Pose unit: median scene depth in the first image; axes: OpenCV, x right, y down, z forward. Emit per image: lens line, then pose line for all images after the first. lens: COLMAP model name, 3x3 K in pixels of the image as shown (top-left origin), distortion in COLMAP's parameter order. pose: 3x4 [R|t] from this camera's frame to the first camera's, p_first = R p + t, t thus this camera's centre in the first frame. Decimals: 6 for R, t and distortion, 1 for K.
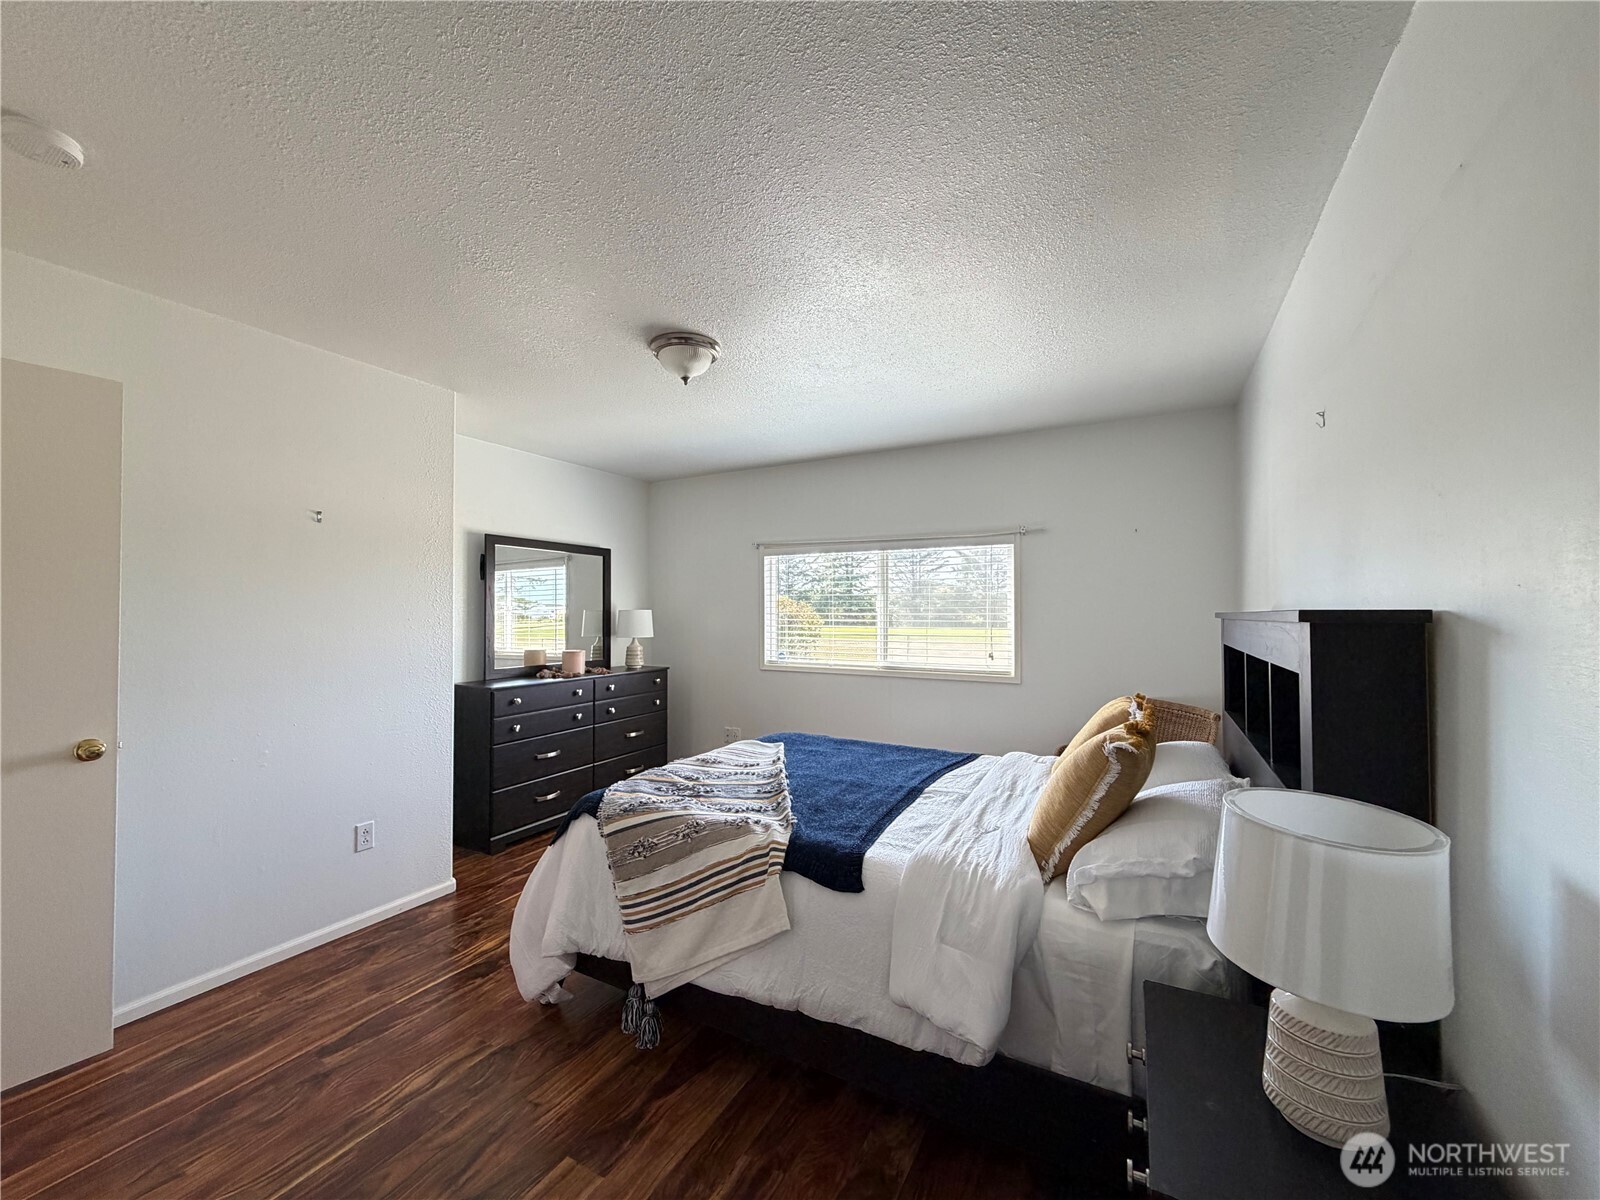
lens RADIAL K [[635.8, 0, 793.4], [0, 635.8, 601.4], [0, 0, 1]] dist [0.001797, 0.000000]
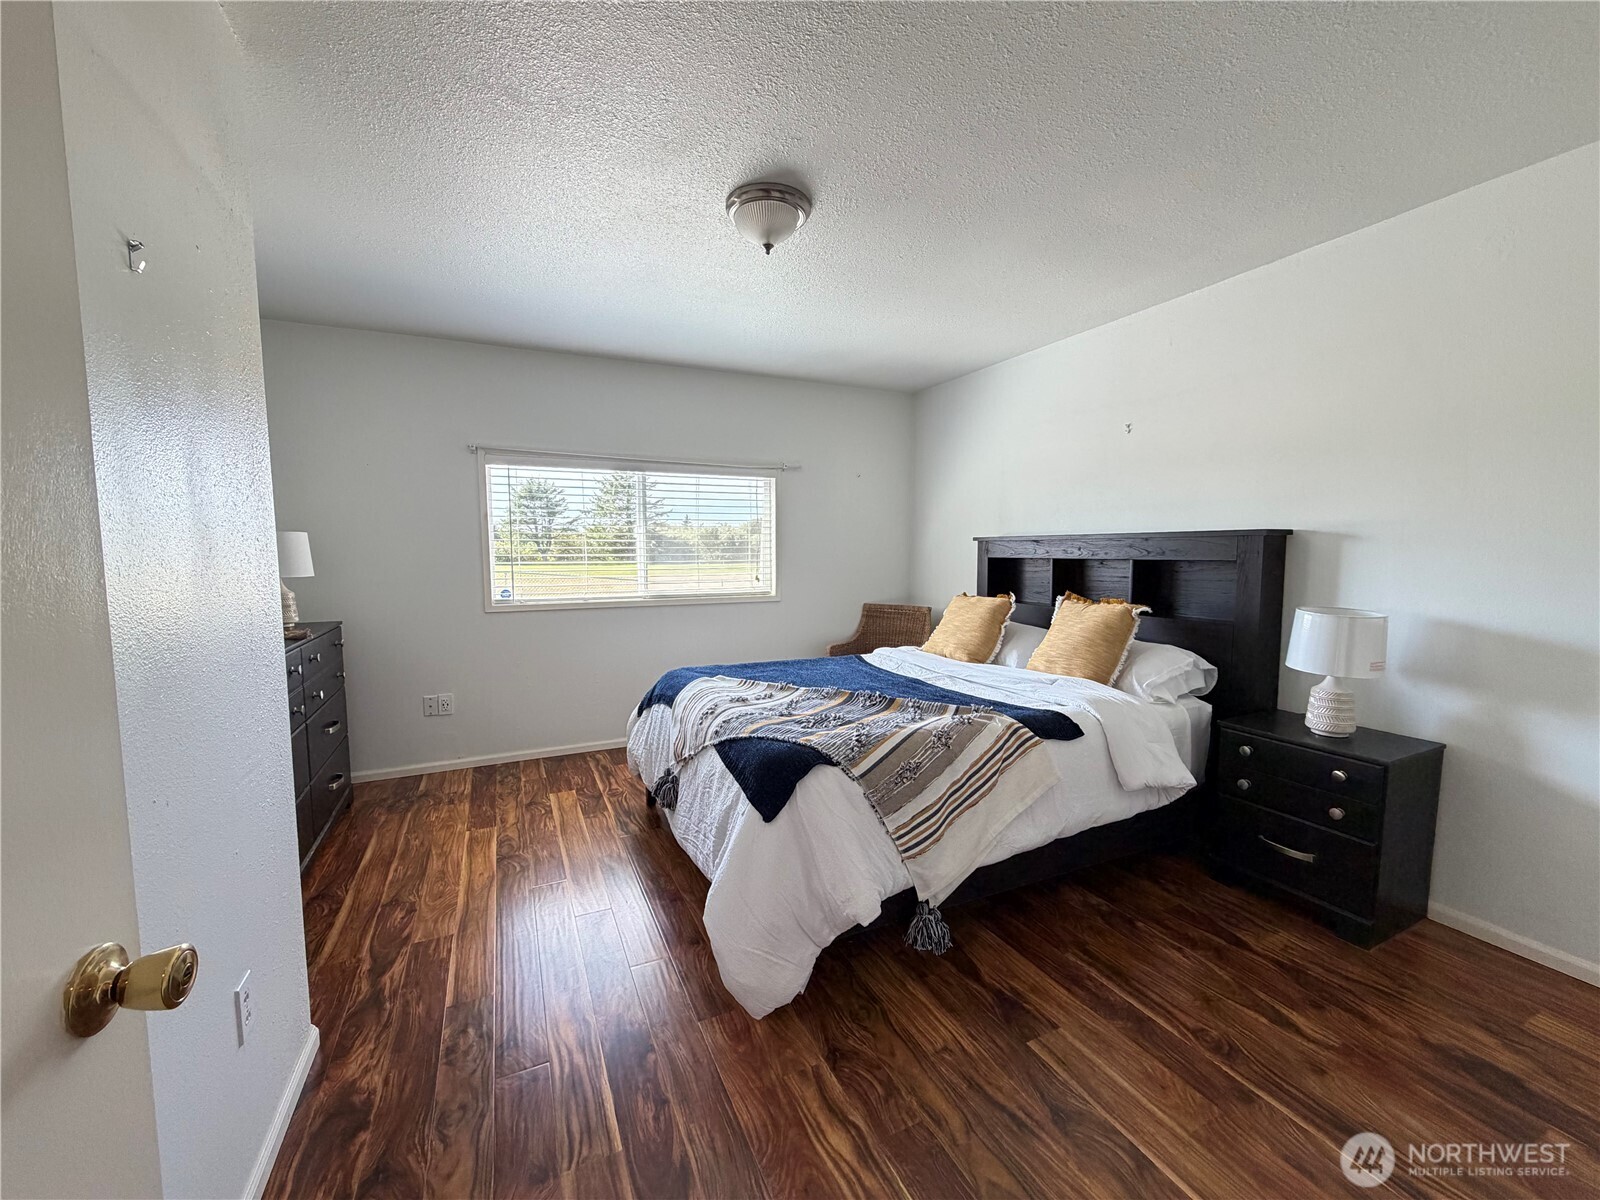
lens RADIAL K [[635.8, 0, 793.4], [0, 635.8, 601.4], [0, 0, 1]] dist [0.001797, 0.000000]
pose [[0.585969, -0.070165, 0.807290, -1.071719], [-0.010729, 0.995485, 0.094309, 0.039503], [-0.810263, -0.063923, 0.582570, 0.580250]]
